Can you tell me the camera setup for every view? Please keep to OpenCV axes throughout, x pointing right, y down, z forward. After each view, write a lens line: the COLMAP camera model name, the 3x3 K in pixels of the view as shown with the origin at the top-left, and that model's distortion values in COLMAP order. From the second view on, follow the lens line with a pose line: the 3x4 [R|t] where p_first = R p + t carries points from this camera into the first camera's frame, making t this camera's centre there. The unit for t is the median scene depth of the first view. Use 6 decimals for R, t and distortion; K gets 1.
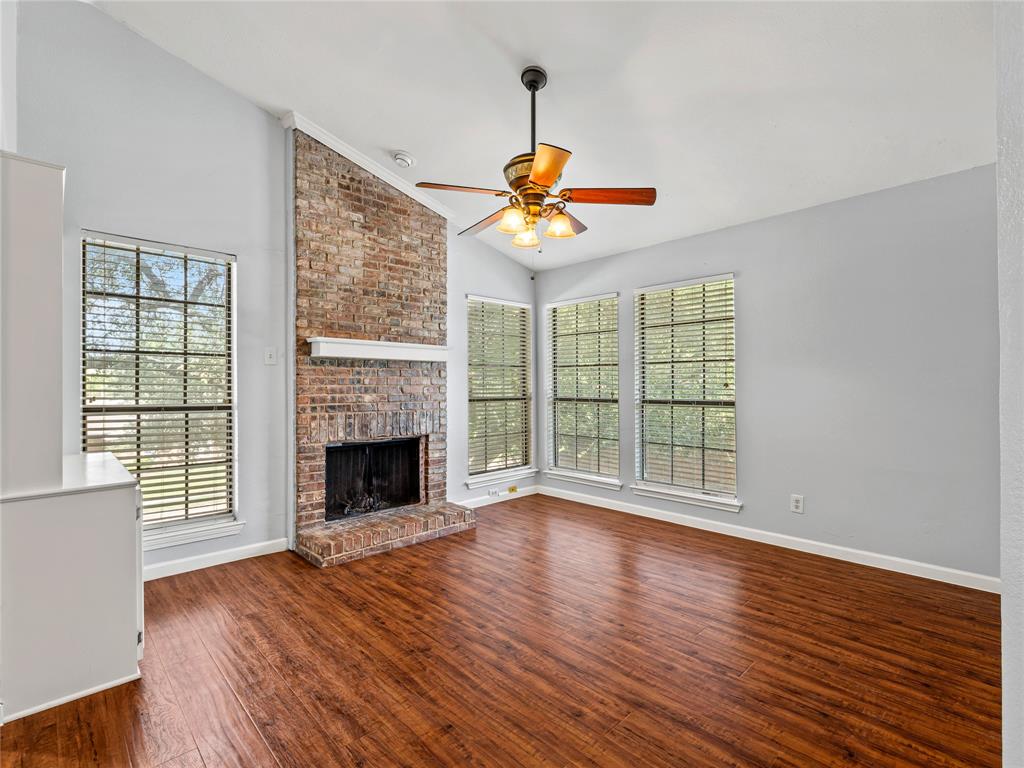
lens RADIAL K [[492.5, 0, 513.7], [0, 492.5, 390.3], [0, 0, 1]] dist [0.004099, -0.001183]
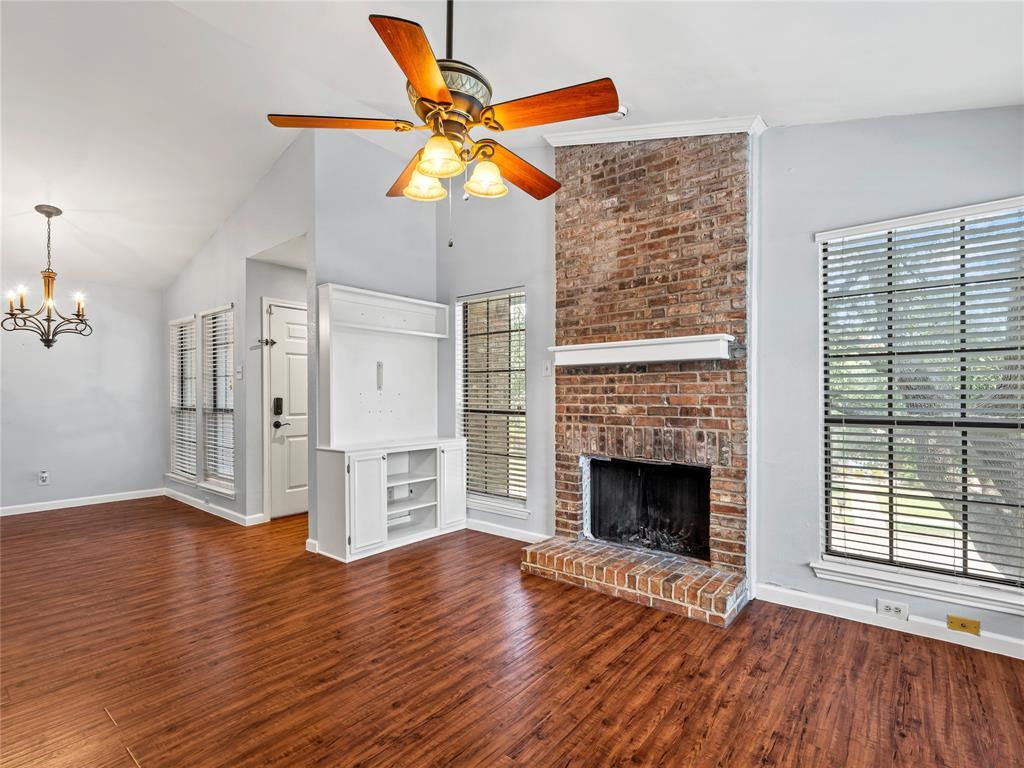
lens RADIAL K [[490.5, 0, 491.1], [0, 490.5, 400.5], [0, 0, 1]] dist [0.002128, -0.000082]
pose [[0.097273, 0.014687, -0.995149, 0.533389], [-0.004799, 0.999886, 0.014288, -0.011011], [0.995246, 0.003386, 0.097333, 0.702687]]
